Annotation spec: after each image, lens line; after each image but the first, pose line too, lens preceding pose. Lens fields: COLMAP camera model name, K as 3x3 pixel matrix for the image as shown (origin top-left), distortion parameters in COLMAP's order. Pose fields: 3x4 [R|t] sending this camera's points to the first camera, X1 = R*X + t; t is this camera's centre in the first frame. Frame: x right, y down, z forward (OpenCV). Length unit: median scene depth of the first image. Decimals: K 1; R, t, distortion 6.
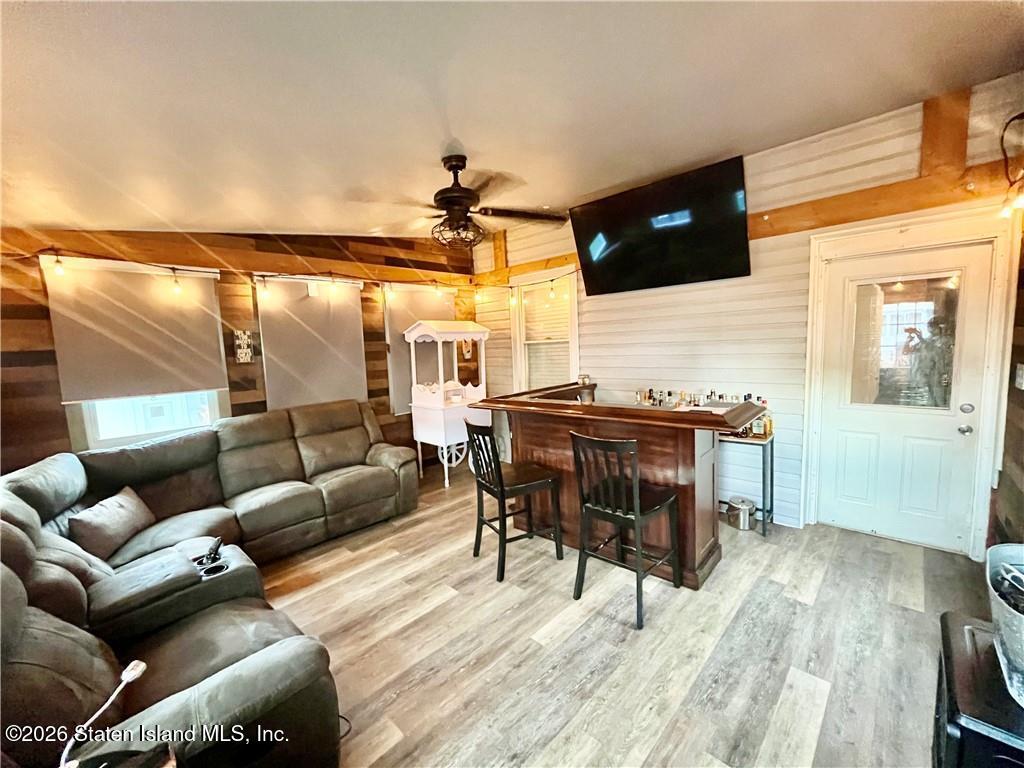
lens RADIAL K [[414.6, 0, 509.2], [0, 414.6, 385.5], [0, 0, 1]] dist [-0.001669, -0.000297]
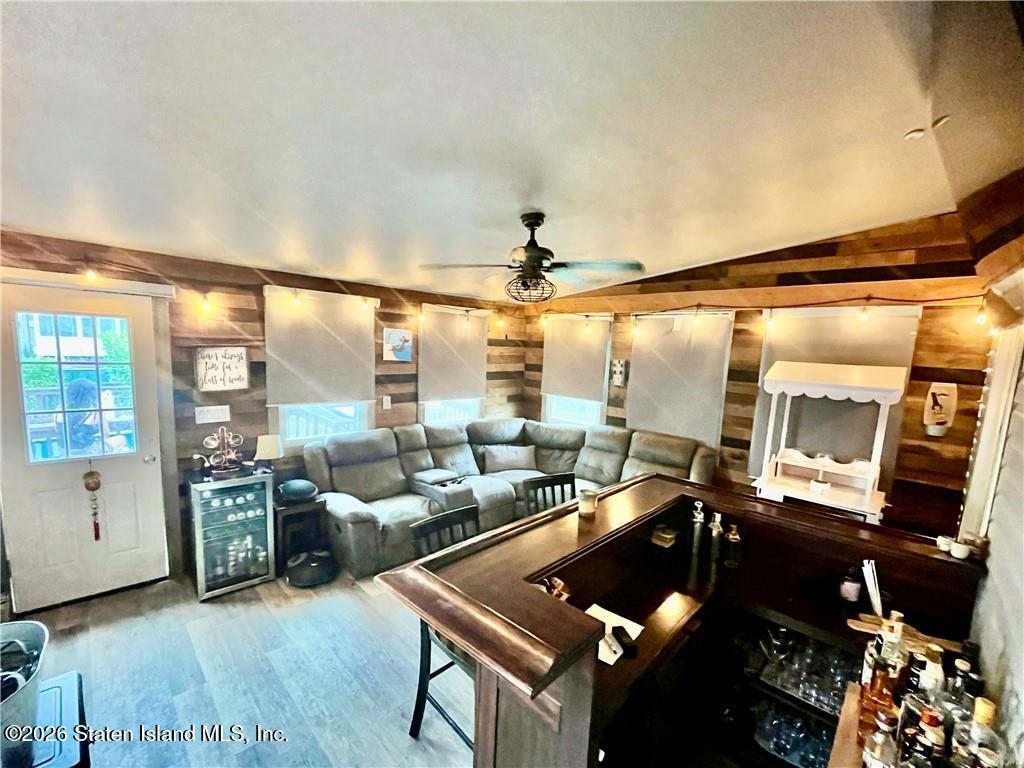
lens RADIAL K [[438.4, 0, 514.9], [0, 438.4, 407.1], [0, 0, 1]] dist [-0.000067, 0.000056]
pose [[-0.006509, 0.187016, -0.982335, 0.673702], [-0.141066, 0.972361, 0.186051, -0.191697], [0.989979, 0.139785, 0.020053, 0.661388]]
